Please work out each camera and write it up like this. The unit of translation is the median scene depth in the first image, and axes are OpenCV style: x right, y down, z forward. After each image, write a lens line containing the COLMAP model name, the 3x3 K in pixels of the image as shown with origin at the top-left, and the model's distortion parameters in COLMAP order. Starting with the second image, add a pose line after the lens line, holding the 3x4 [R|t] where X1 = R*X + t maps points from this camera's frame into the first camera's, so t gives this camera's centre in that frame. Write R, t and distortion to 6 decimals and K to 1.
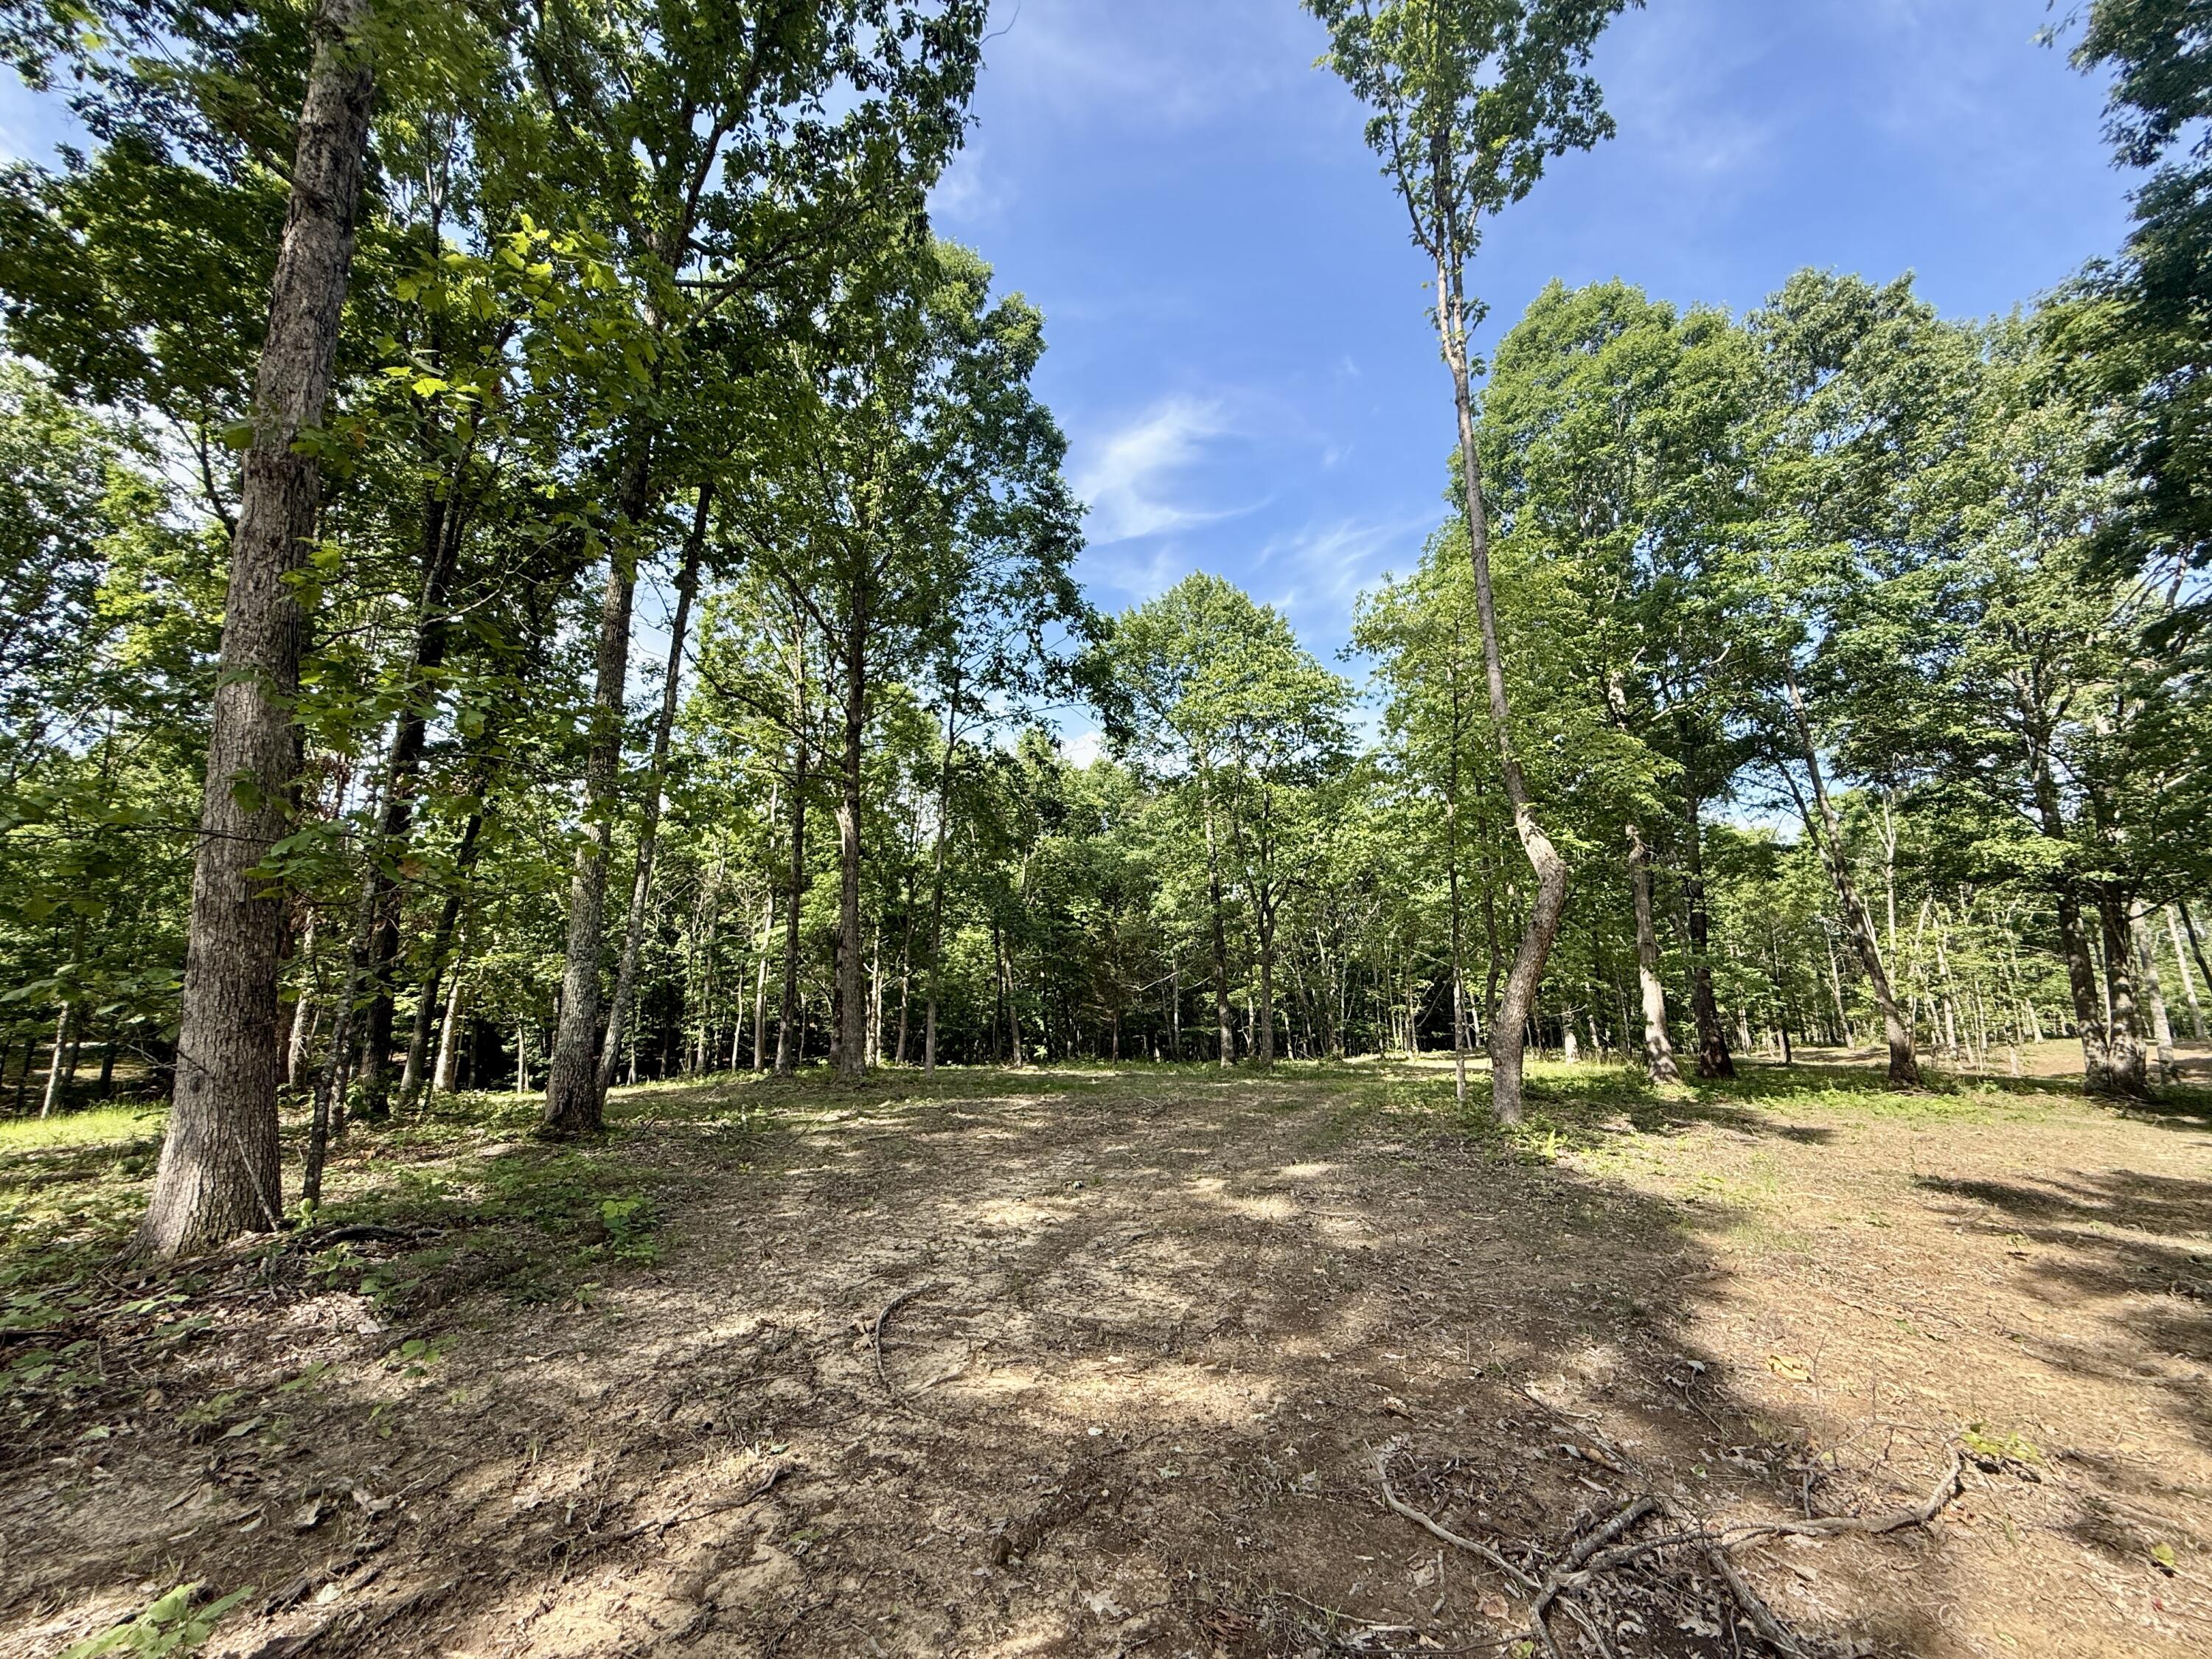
lens RADIAL K [[885.7, 0, 1105.8], [0, 885.7, 831.2], [0, 0, 1]] dist [-0.000184, 0.000102]
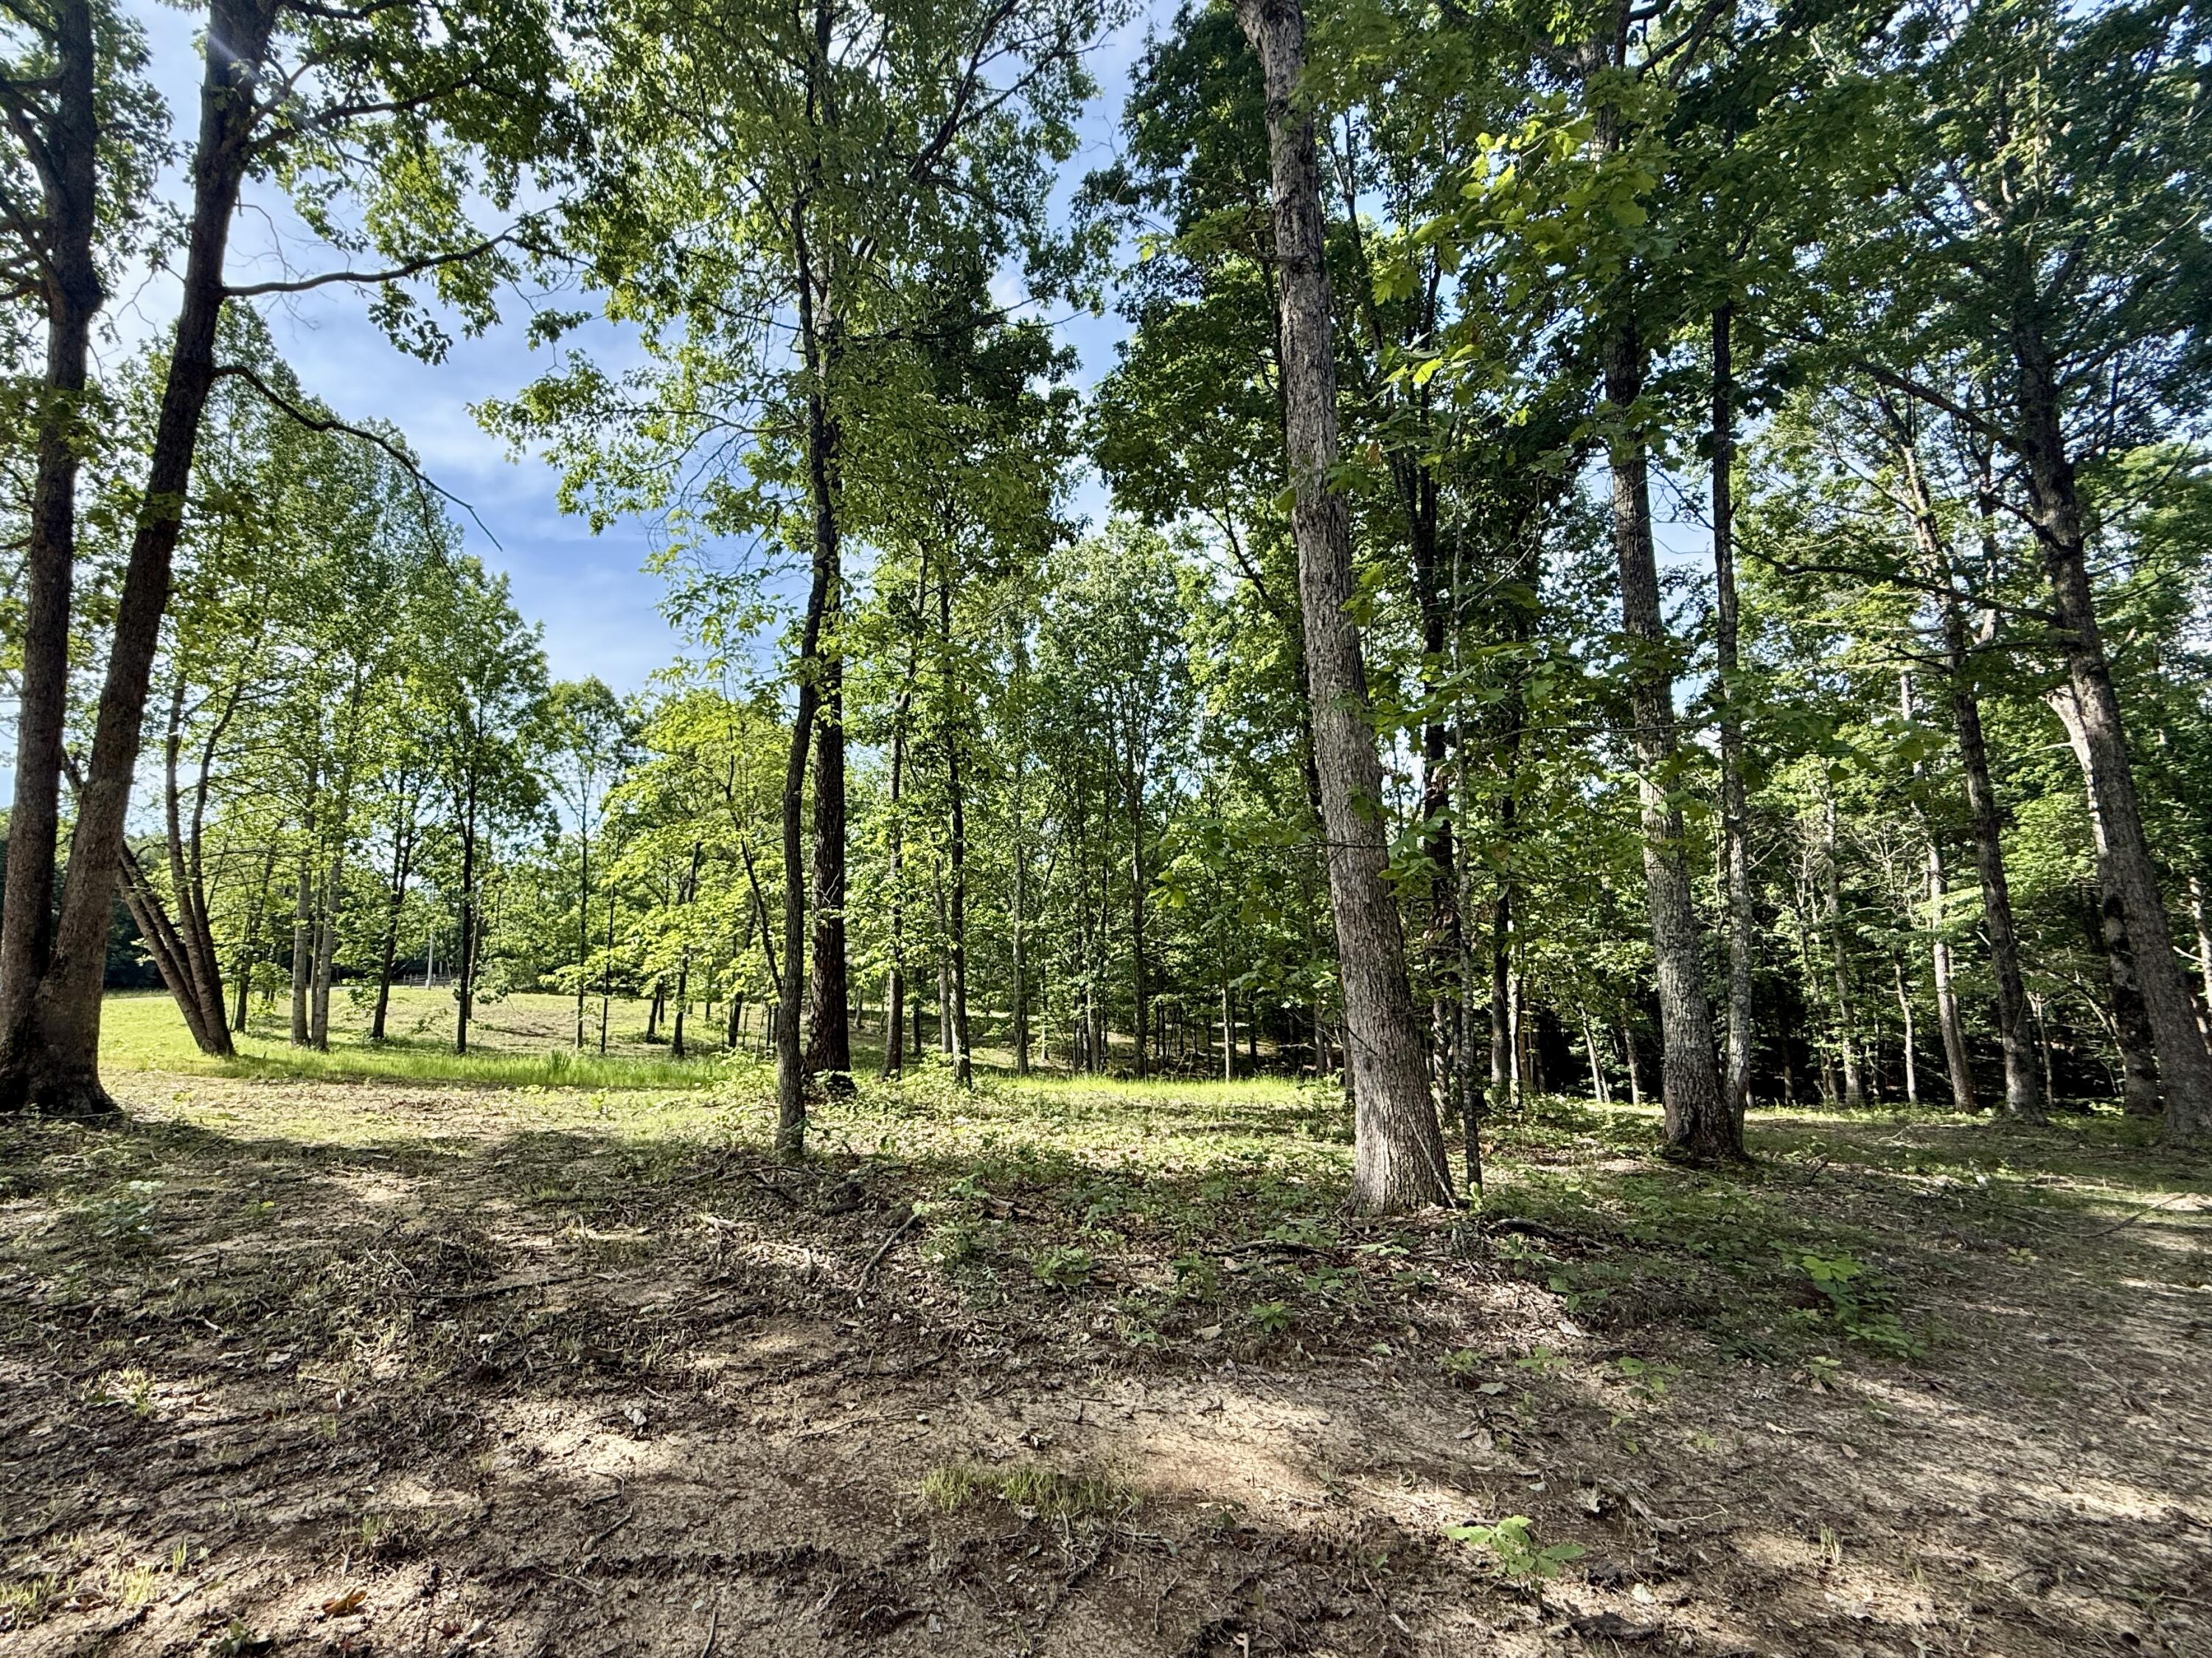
lens RADIAL K [[1050.7, 0, 1105.1], [0, 1050.7, 831.4], [0, 0, 1]] dist [0.008546, -0.000452]
pose [[0.424696, -0.122457, -0.897016, 0.071962], [0.151767, 0.986419, -0.062808, 0.020221], [0.892524, -0.109463, 0.437513, 0.117796]]
